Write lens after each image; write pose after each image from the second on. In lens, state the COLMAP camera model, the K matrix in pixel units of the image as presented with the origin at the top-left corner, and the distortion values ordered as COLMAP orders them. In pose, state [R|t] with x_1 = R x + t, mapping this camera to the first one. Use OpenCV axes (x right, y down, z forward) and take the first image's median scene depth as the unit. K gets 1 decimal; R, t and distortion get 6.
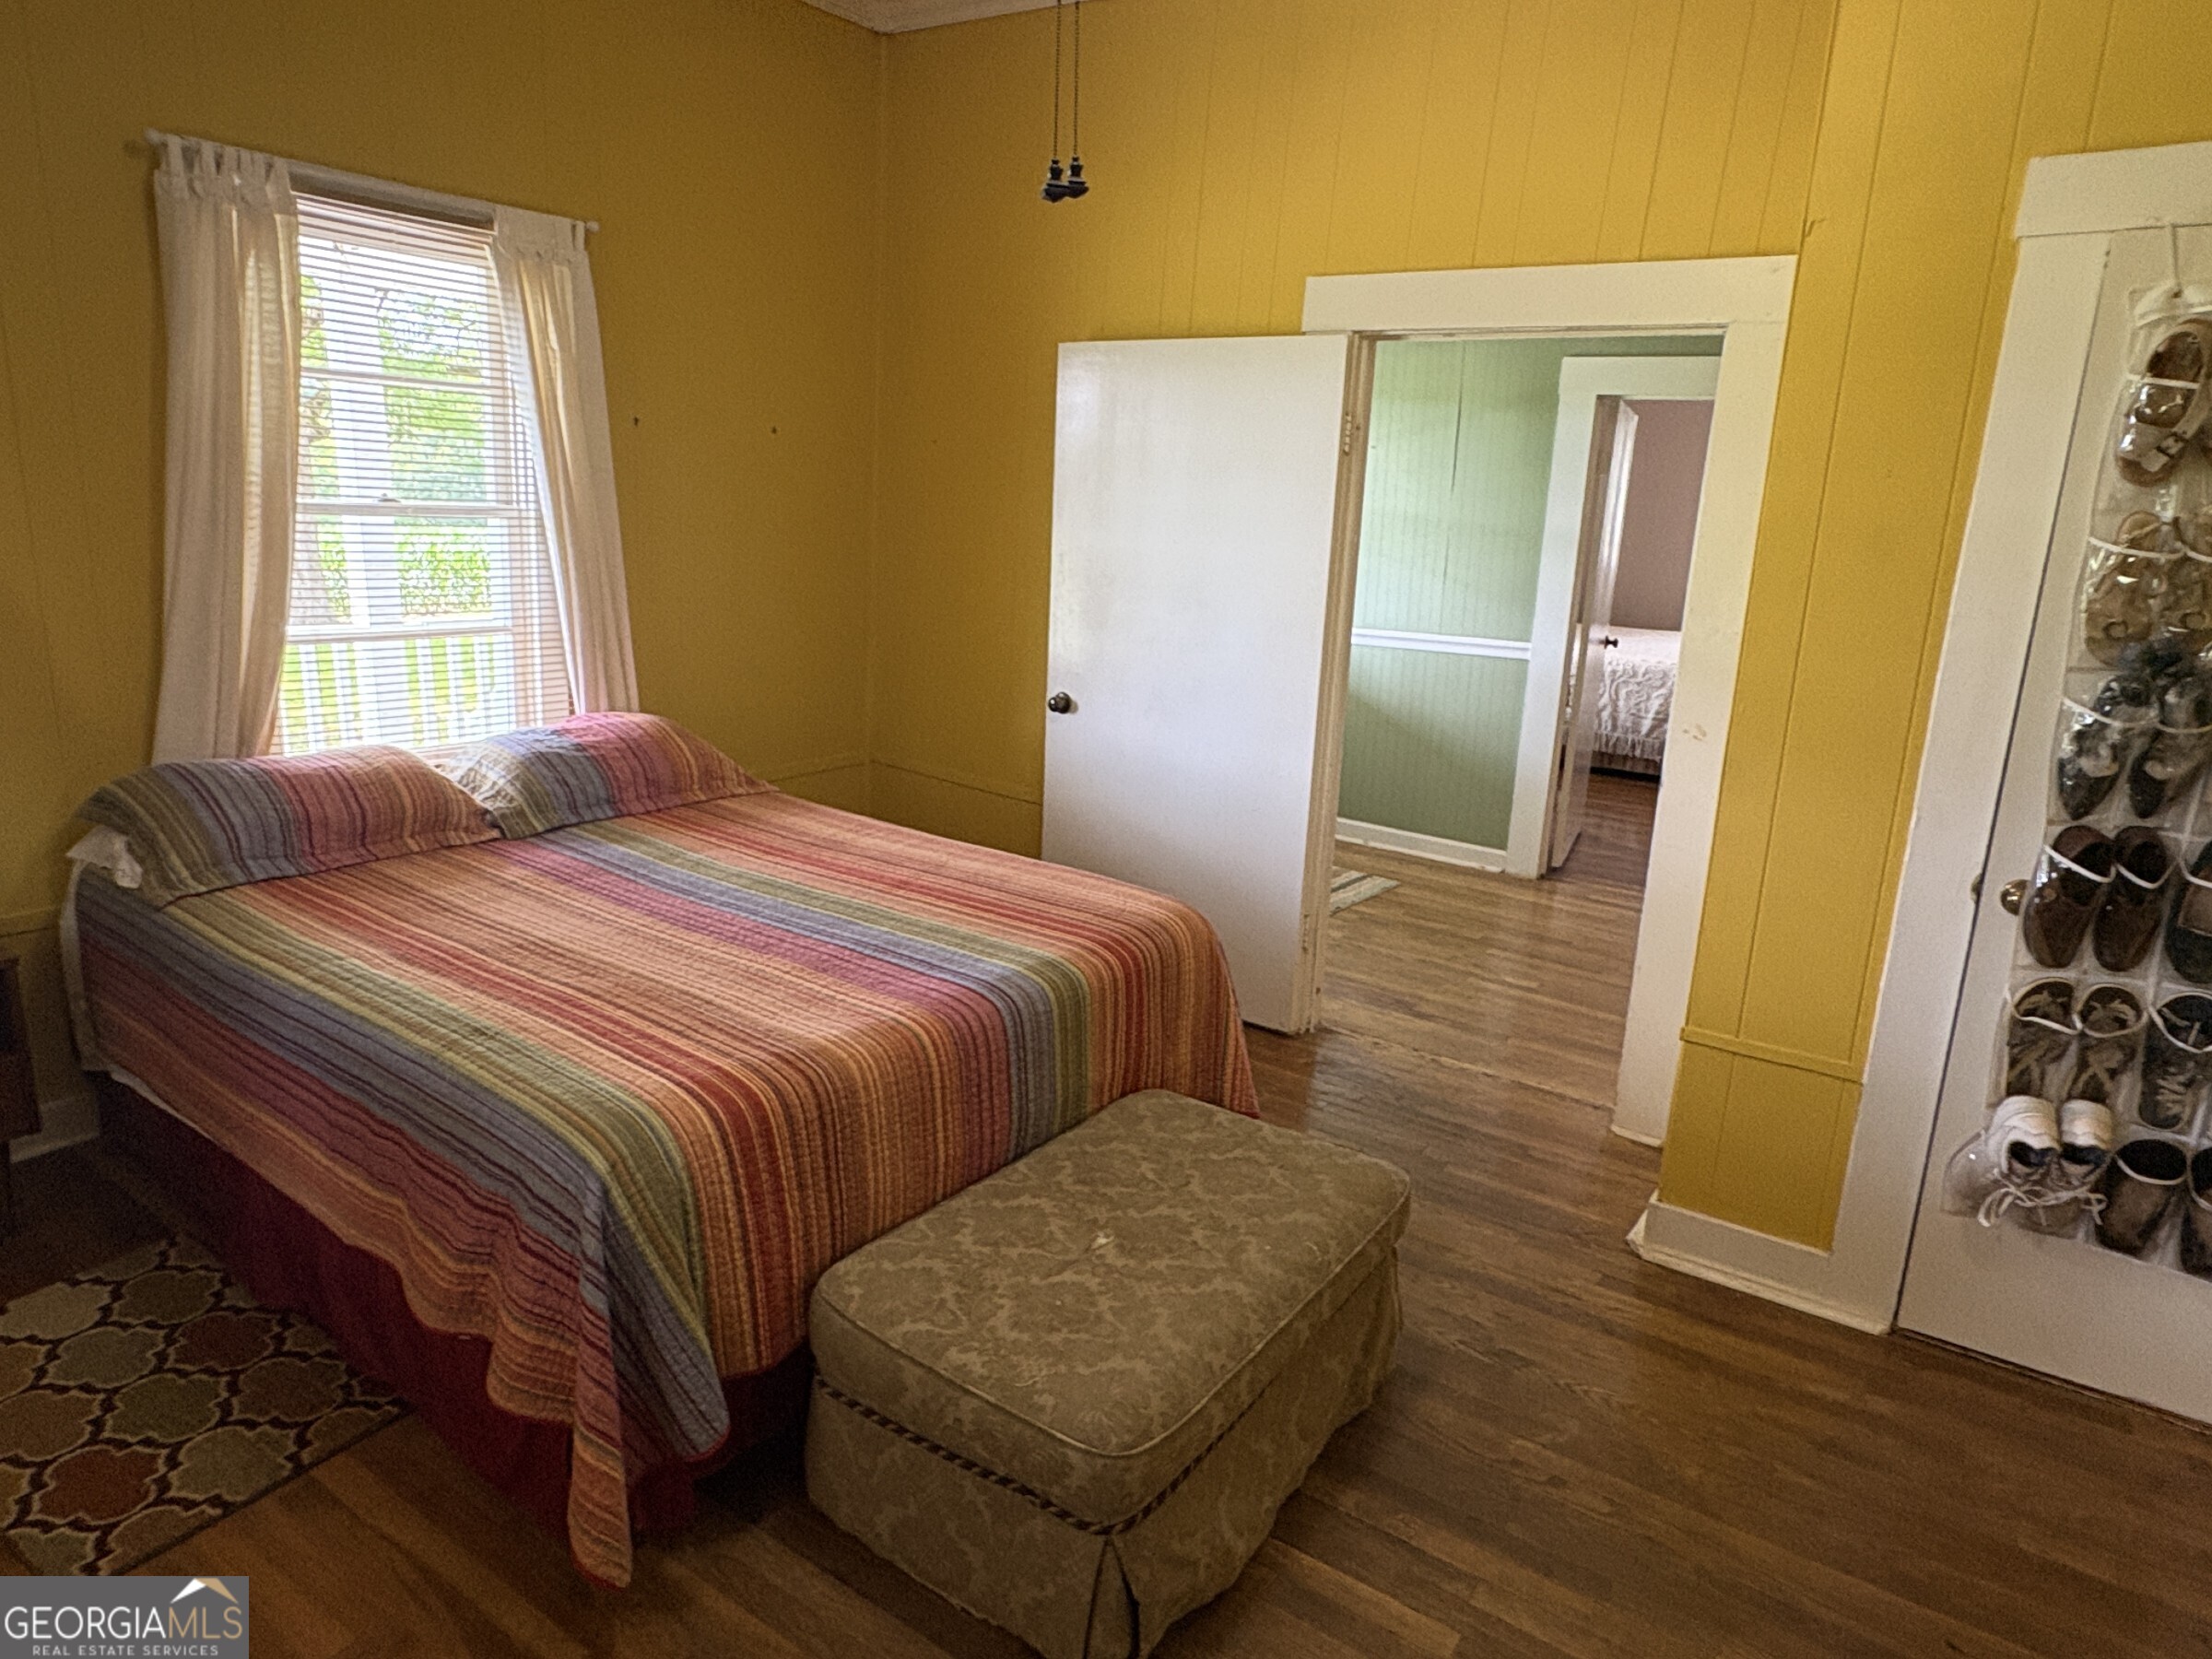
lens RADIAL K [[1356.2, 0, 1106.0], [0, 1356.2, 829.5], [0, 0, 1]] dist [-0.006072, -0.002141]
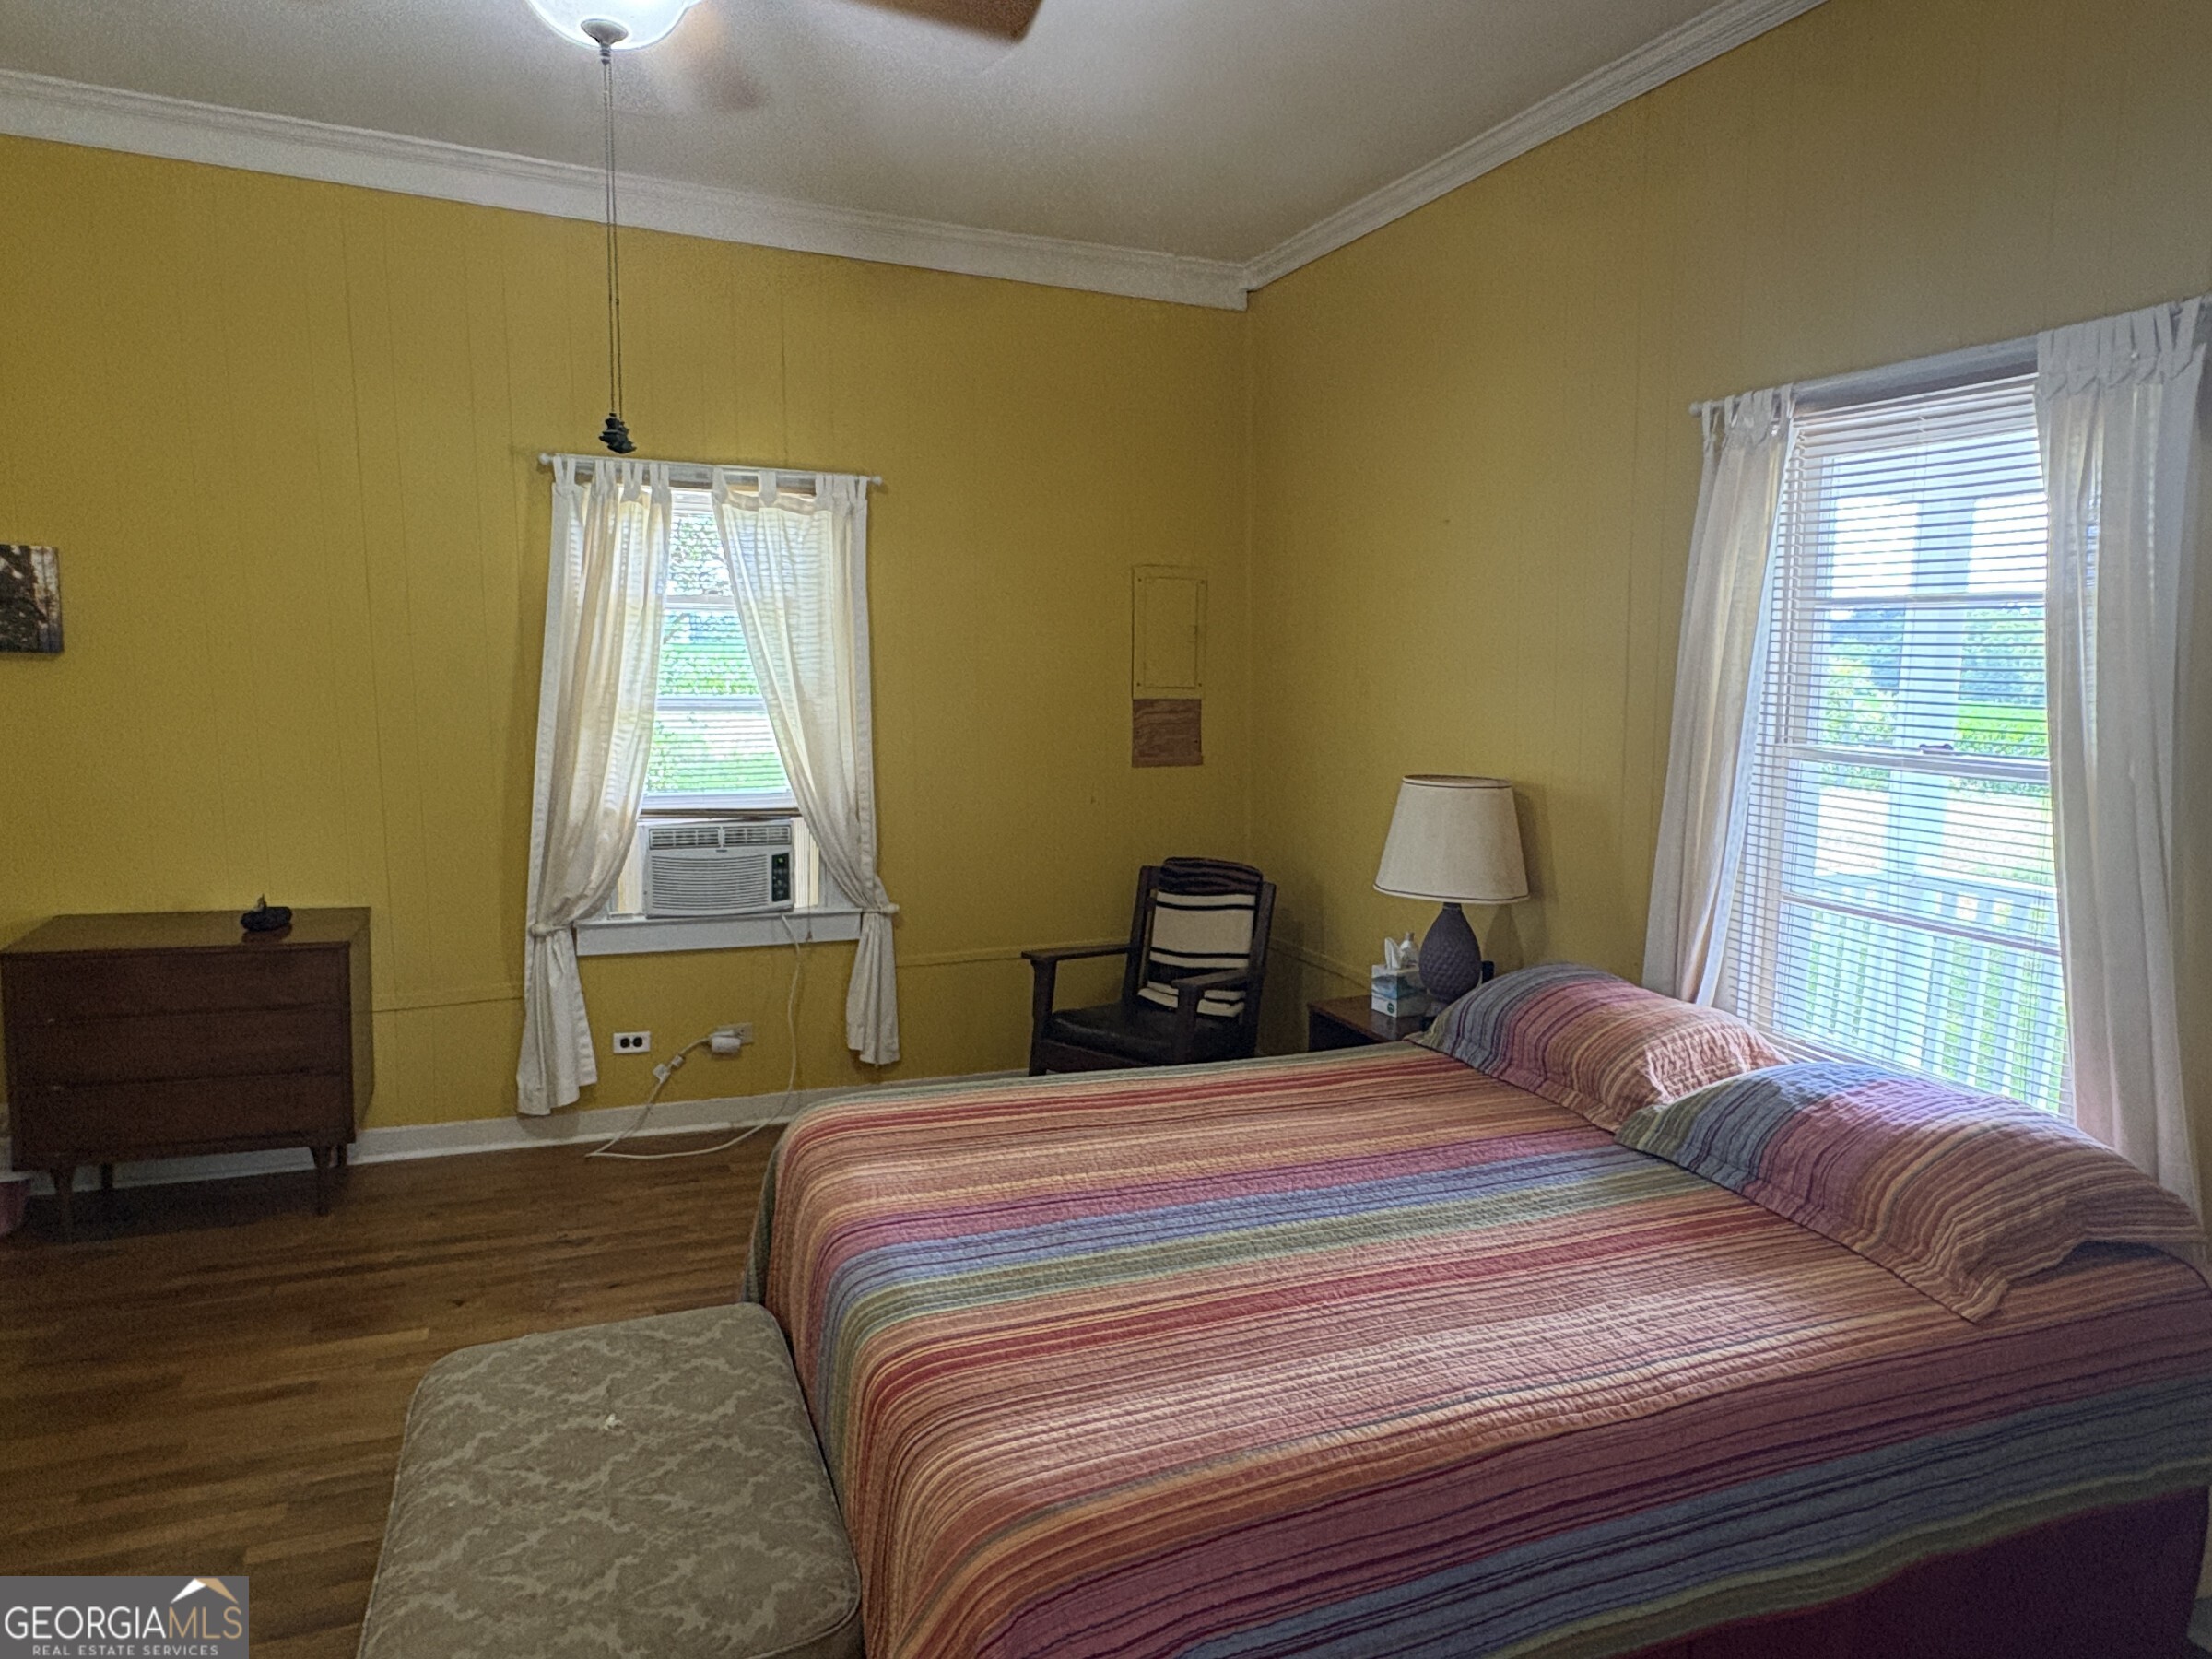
lens RADIAL K [[1356.2, 0, 1106.0], [0, 1356.2, 829.5], [0, 0, 1]] dist [-0.006072, -0.002141]
pose [[-0.529104, 0.053188, -0.846889, 0.465411], [-0.247216, 0.945077, 0.213806, -0.305187], [0.811747, 0.322490, -0.486895, 1.228215]]
